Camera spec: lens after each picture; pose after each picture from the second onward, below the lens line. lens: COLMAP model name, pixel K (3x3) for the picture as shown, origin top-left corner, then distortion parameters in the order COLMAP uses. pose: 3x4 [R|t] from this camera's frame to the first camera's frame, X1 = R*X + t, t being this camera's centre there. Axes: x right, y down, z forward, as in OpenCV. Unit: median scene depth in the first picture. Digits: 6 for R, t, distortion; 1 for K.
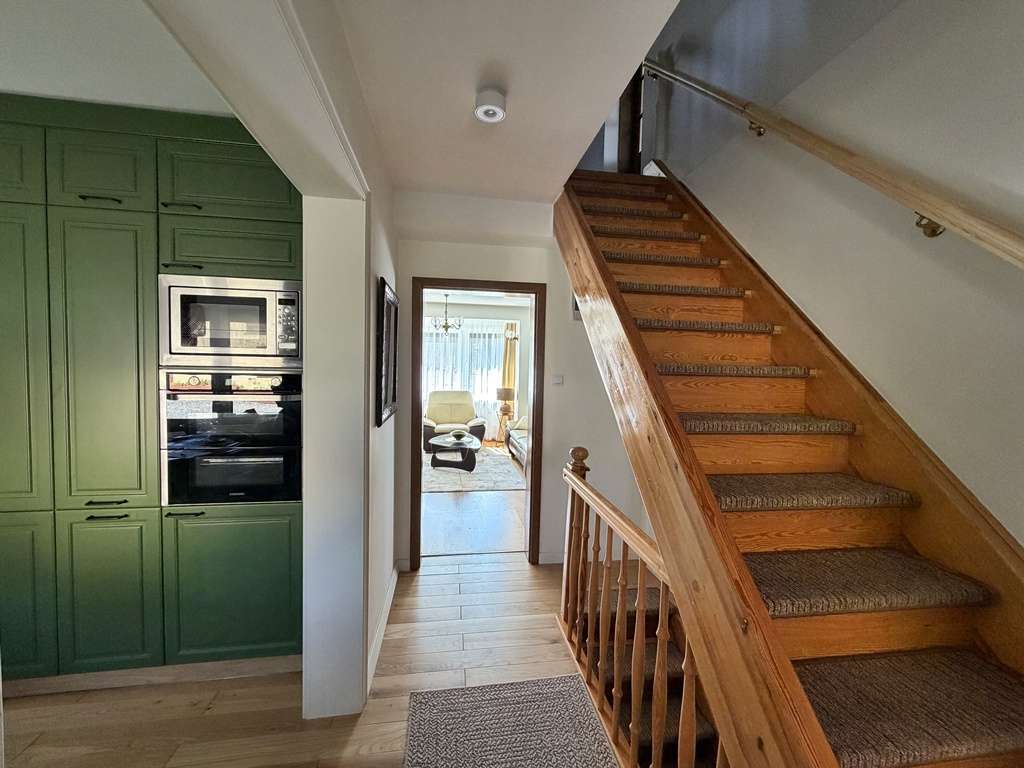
lens RADIAL K [[411.2, 0, 511.9], [0, 411.2, 386.9], [0, 0, 1]] dist [-0.002620, 0.001262]
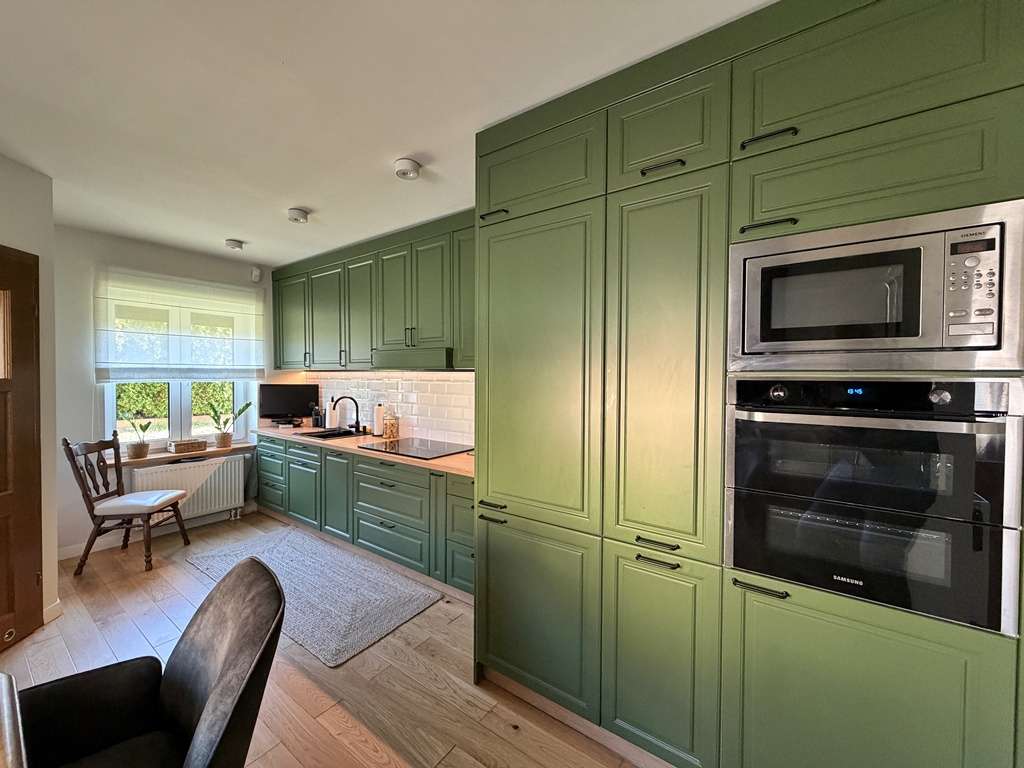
lens RADIAL K [[411.2, 0, 510.2], [0, 411.2, 379.7], [0, 0, 1]] dist [-0.002620, 0.001262]
pose [[0.705465, -0.006257, -0.708718, -0.618359], [-0.022061, 0.999283, -0.030782, -0.005739], [0.708402, 0.037351, 0.704820, 0.220635]]
